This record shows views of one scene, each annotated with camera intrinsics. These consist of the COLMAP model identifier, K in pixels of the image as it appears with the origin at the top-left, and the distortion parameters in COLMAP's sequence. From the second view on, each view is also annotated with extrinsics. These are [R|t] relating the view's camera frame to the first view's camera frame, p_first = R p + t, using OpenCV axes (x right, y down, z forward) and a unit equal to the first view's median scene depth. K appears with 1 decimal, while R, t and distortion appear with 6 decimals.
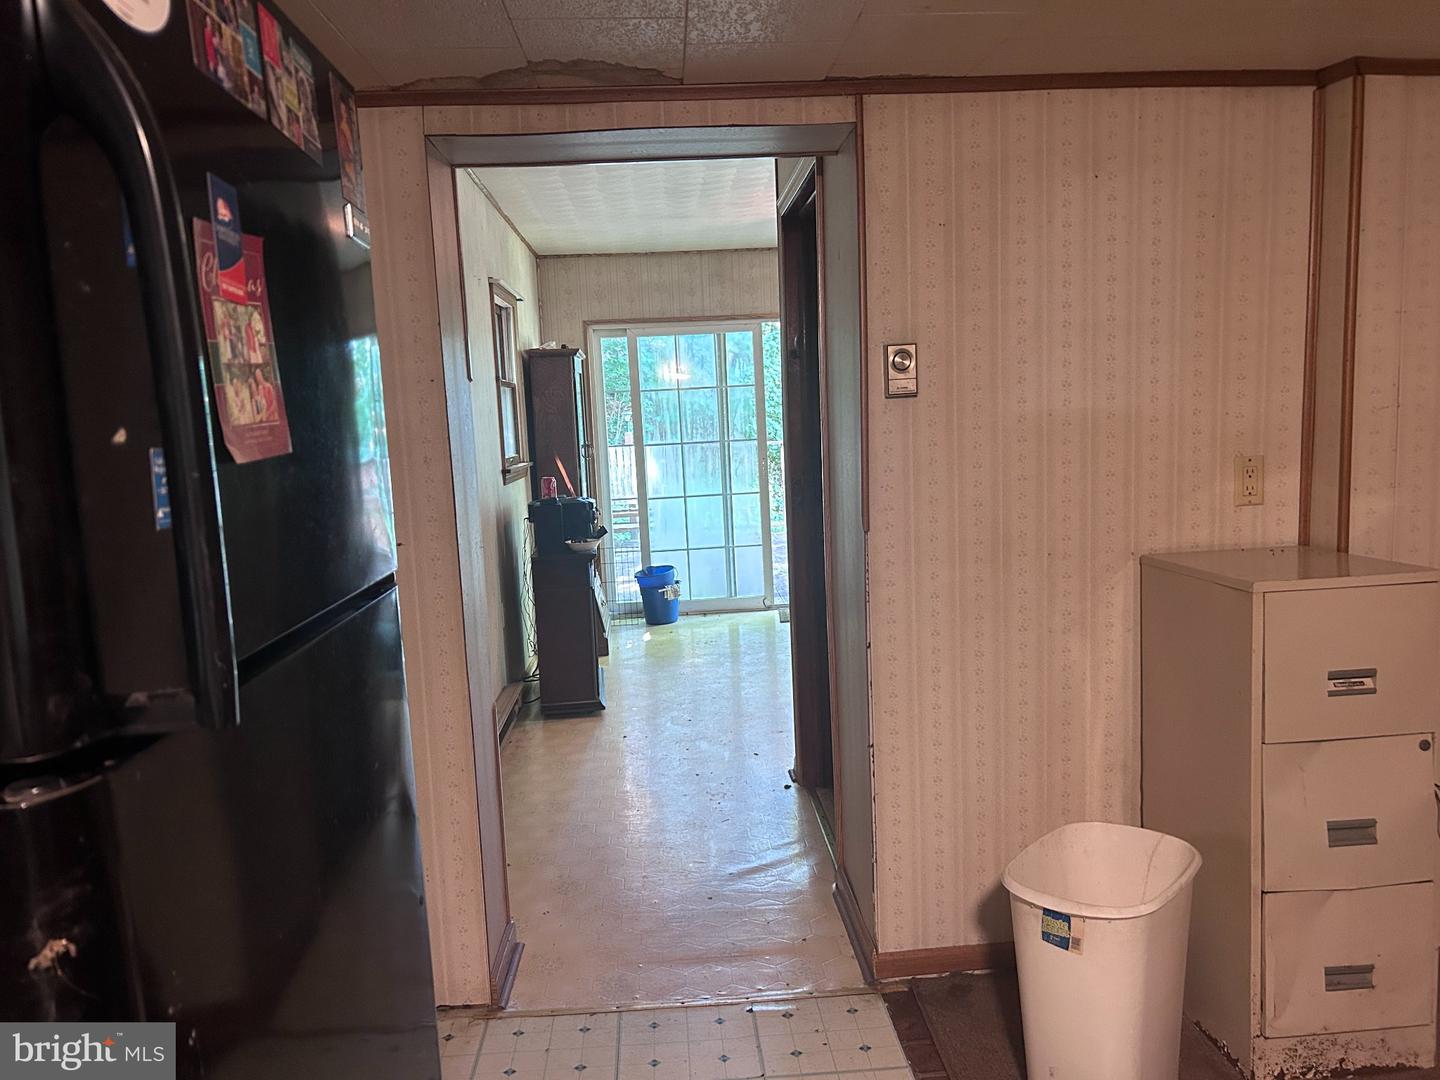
lens RADIAL K [[1078.9, 0, 715.7], [0, 1078.9, 549.5], [0, 0, 1]] dist [0.062711, -0.079823]
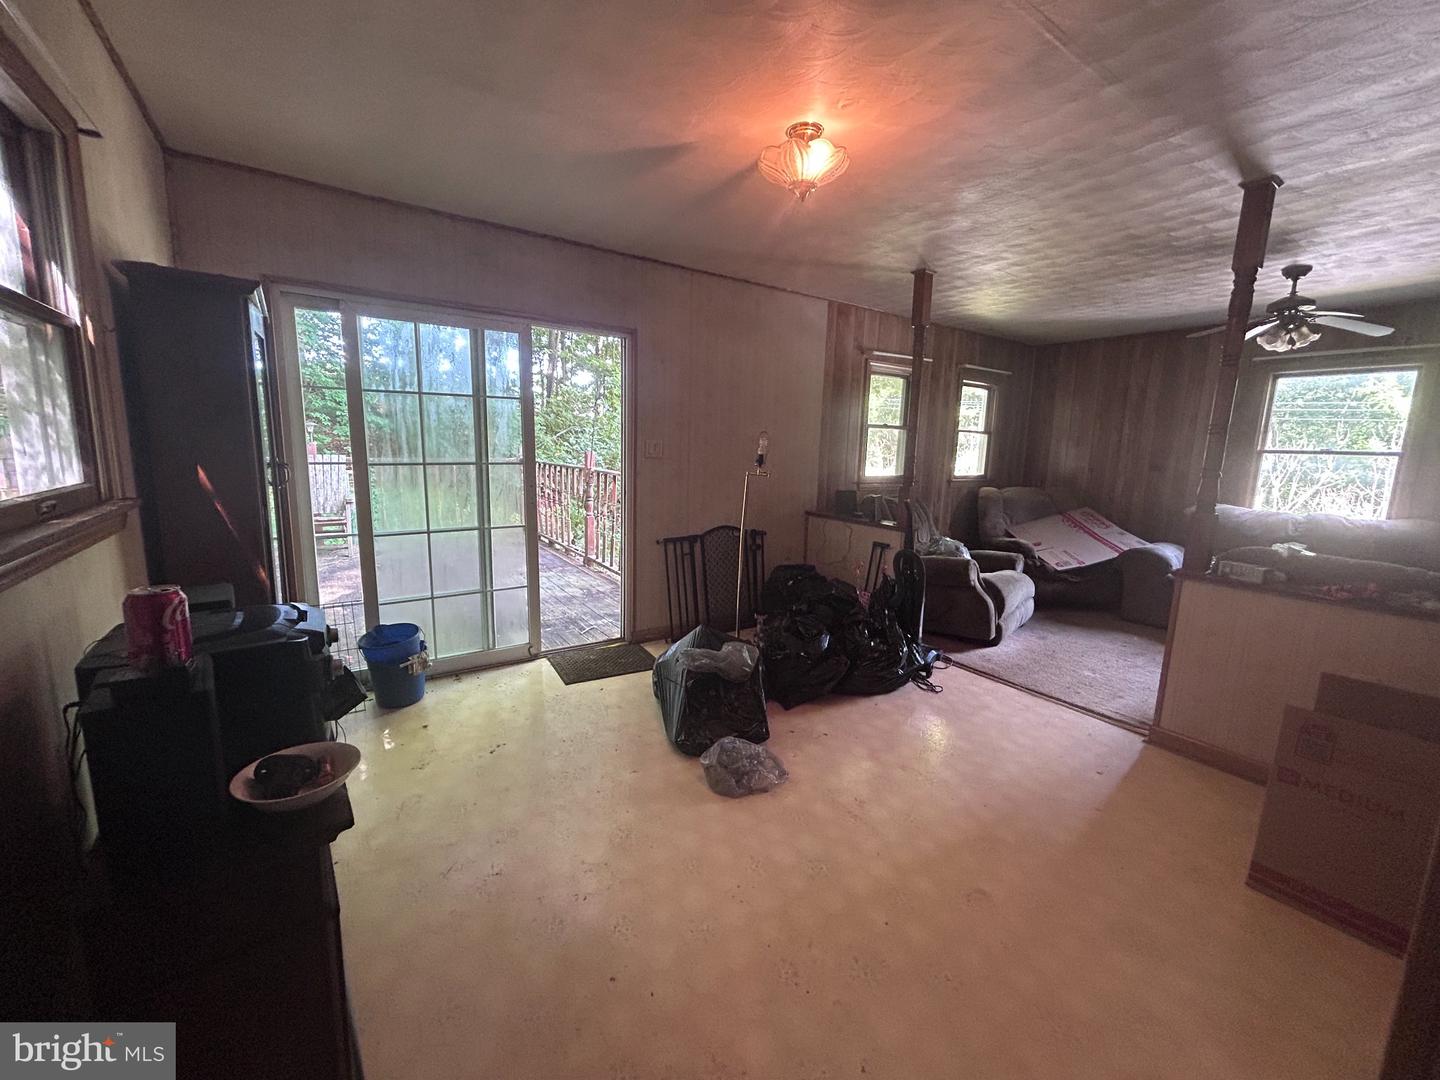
lens RADIAL K [[584.2, 0, 718.1], [0, 584.2, 538.5], [0, 0, 1]] dist [-0.000298, 0.000036]
pose [[0.854585, -0.013427, 0.519138, -0.072450], [-0.003921, 0.999470, 0.032305, -0.060853], [-0.519297, -0.029643, 0.854080, 0.545856]]
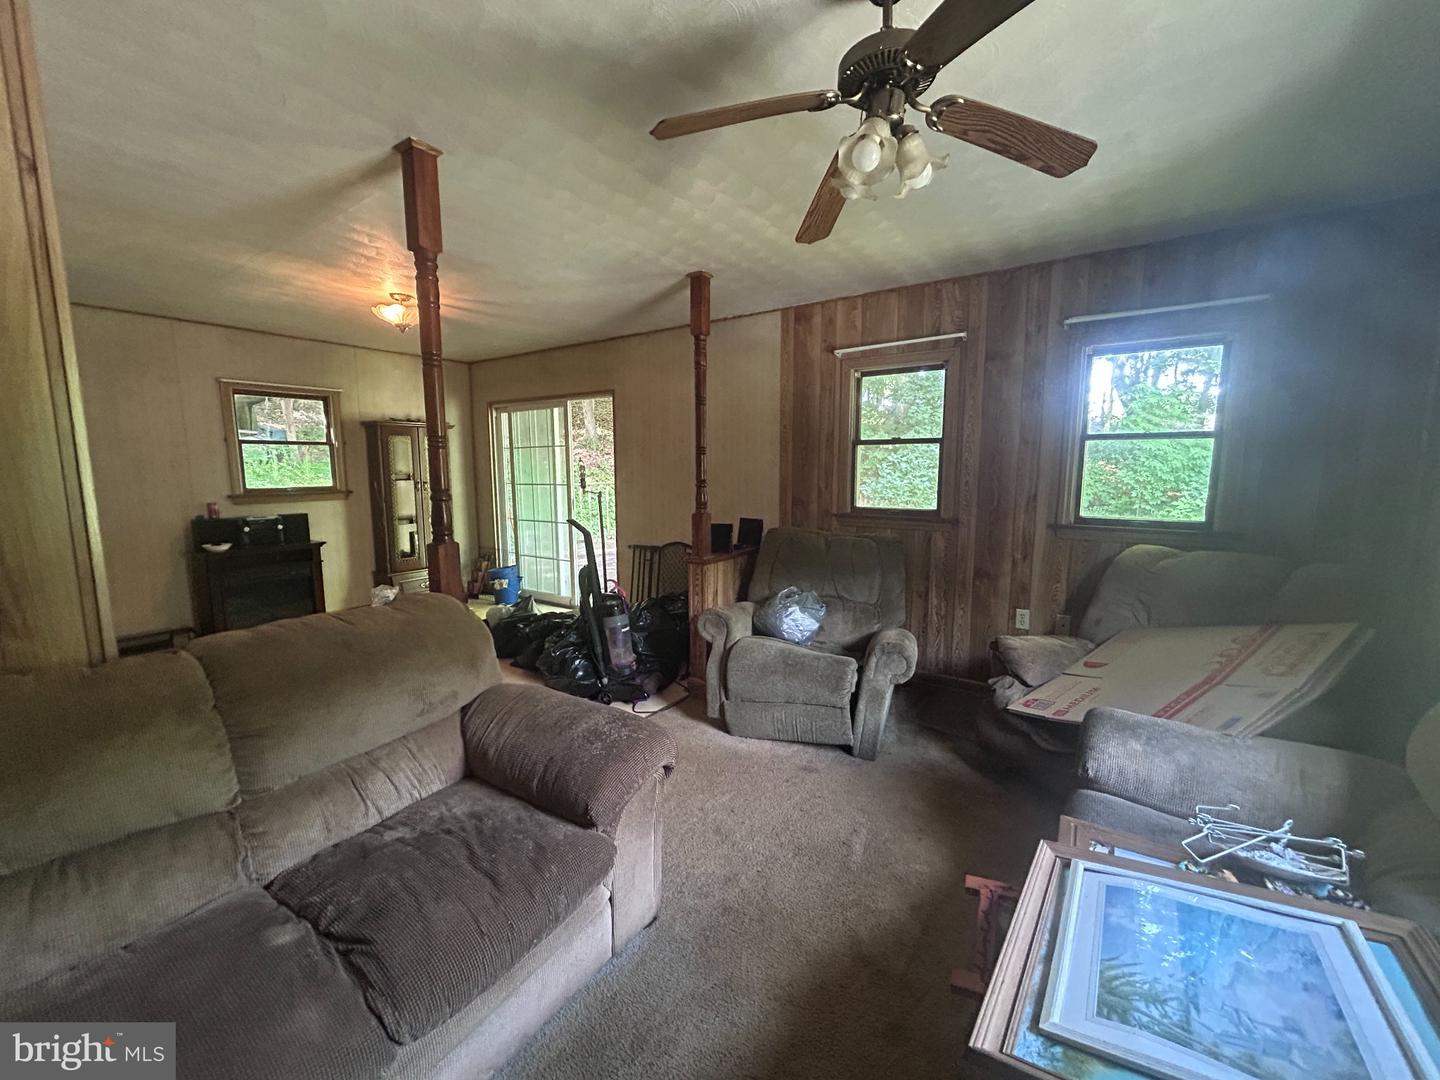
lens RADIAL K [[584.2, 0, 718.1], [0, 584.2, 538.5], [0, 0, 1]] dist [-0.000298, 0.000036]
pose [[0.789249, 0.119771, -0.602279, 0.680132], [-0.108572, 0.992560, 0.055107, -0.100506], [0.604399, 0.021897, 0.796381, 0.542282]]
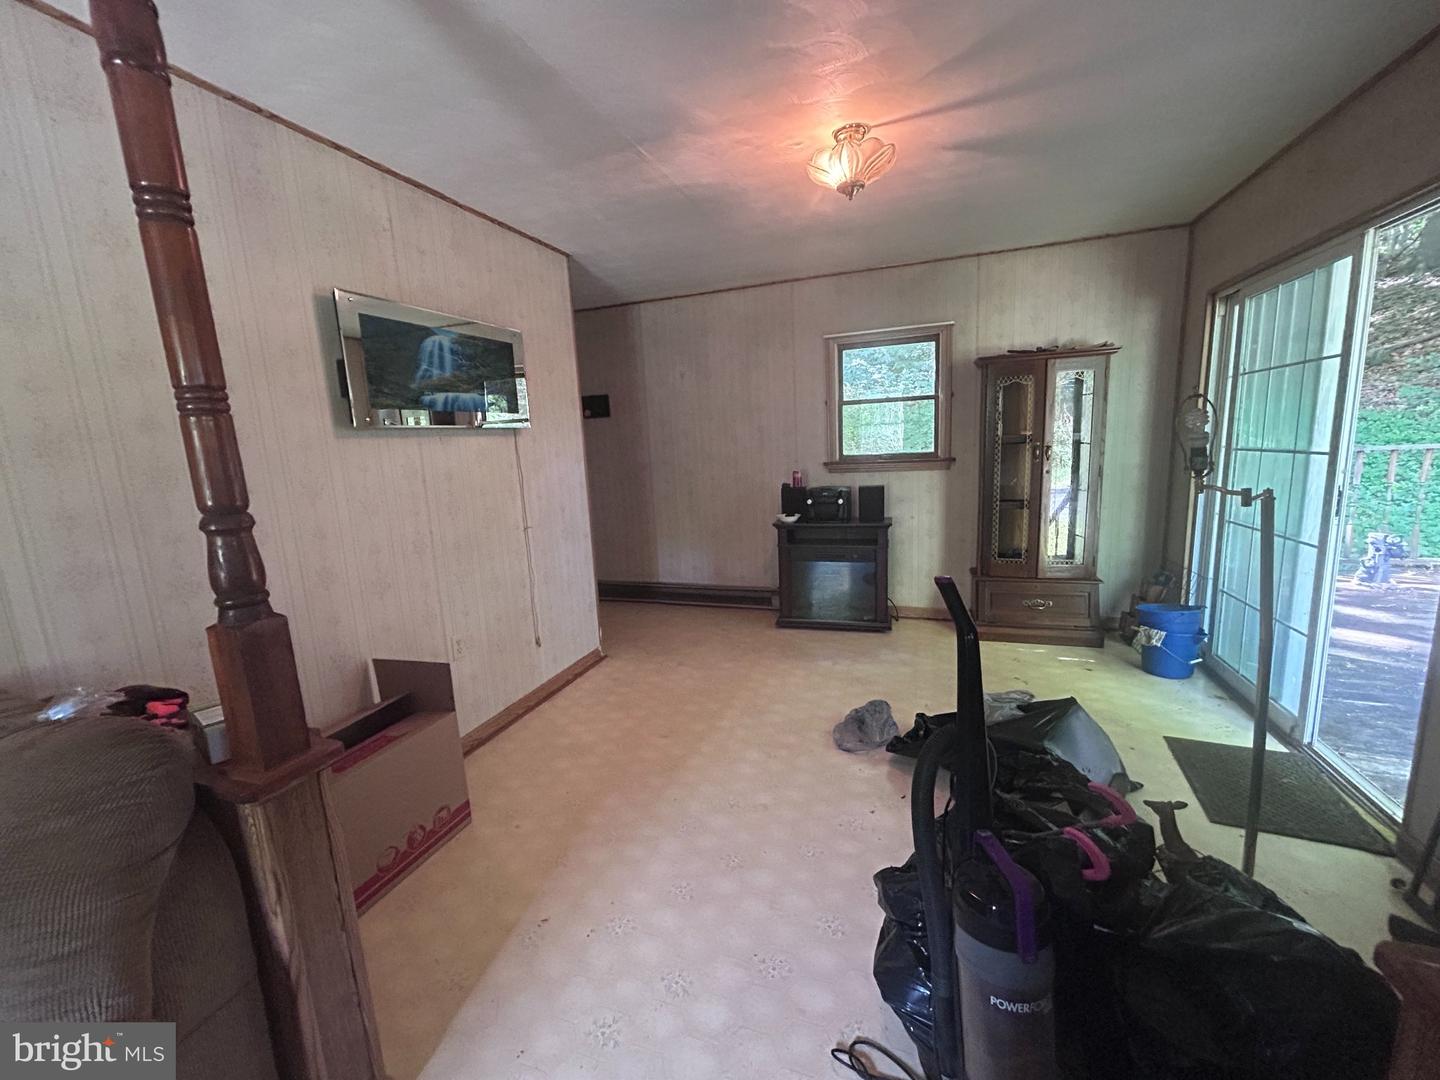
lens RADIAL K [[584.2, 0, 718.1], [0, 584.2, 538.5], [0, 0, 1]] dist [-0.000298, 0.000036]
pose [[-0.392871, 0.218444, -0.893272, 0.465092], [-0.048575, 0.965091, 0.257371, -0.127961], [0.918310, 0.144504, -0.368545, 0.858486]]
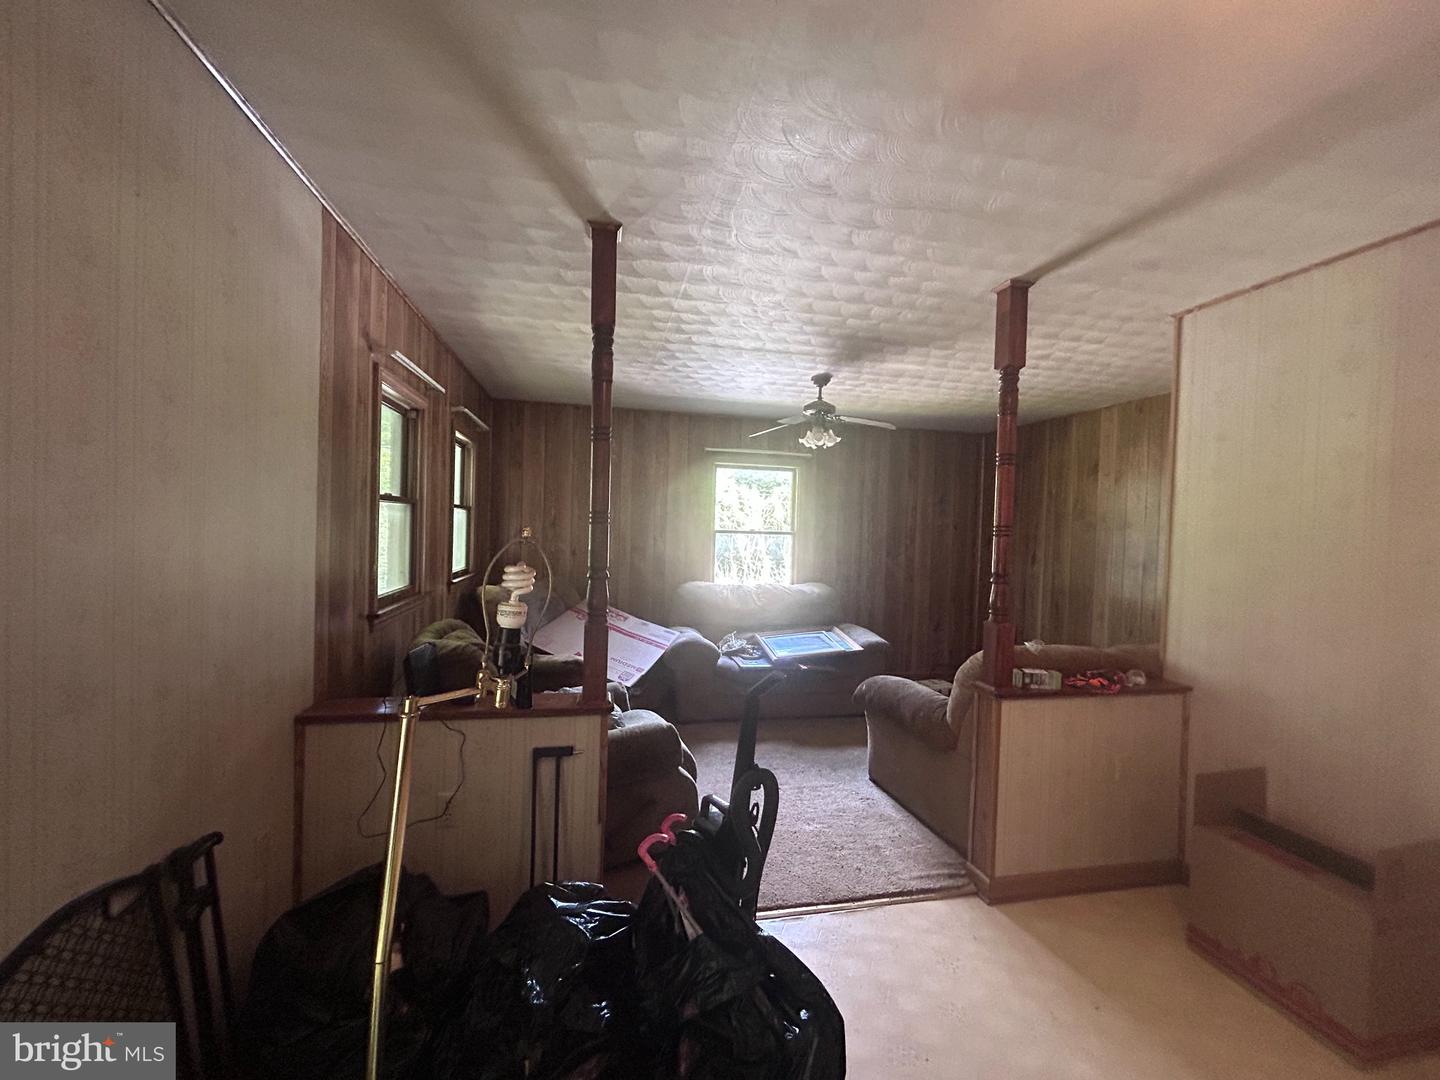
lens RADIAL K [[584.2, 0, 718.1], [0, 584.2, 538.5], [0, 0, 1]] dist [-0.000298, 0.000036]
pose [[-0.158370, 0.020770, 0.987161, 0.074295], [0.098254, 0.995148, -0.005175, -0.128495], [-0.982479, 0.096173, -0.159642, 0.910716]]
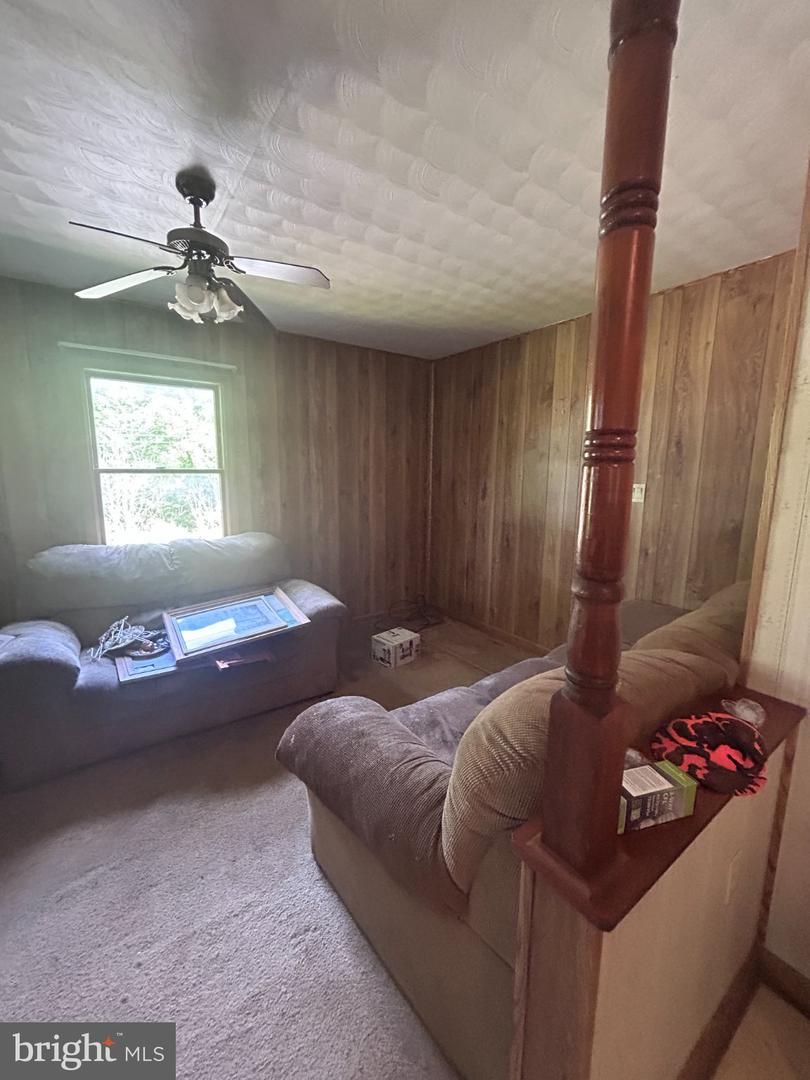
lens RADIAL K [[438.1, 0, 400.5], [0, 438.1, 539.0], [0, 0, 1]] dist [-0.000298, 0.000036]
pose [[-0.526842, -0.093778, 0.844774, 0.328091], [0.118748, 0.976026, 0.182405, -0.121886], [-0.841627, 0.196414, -0.503075, 0.776680]]
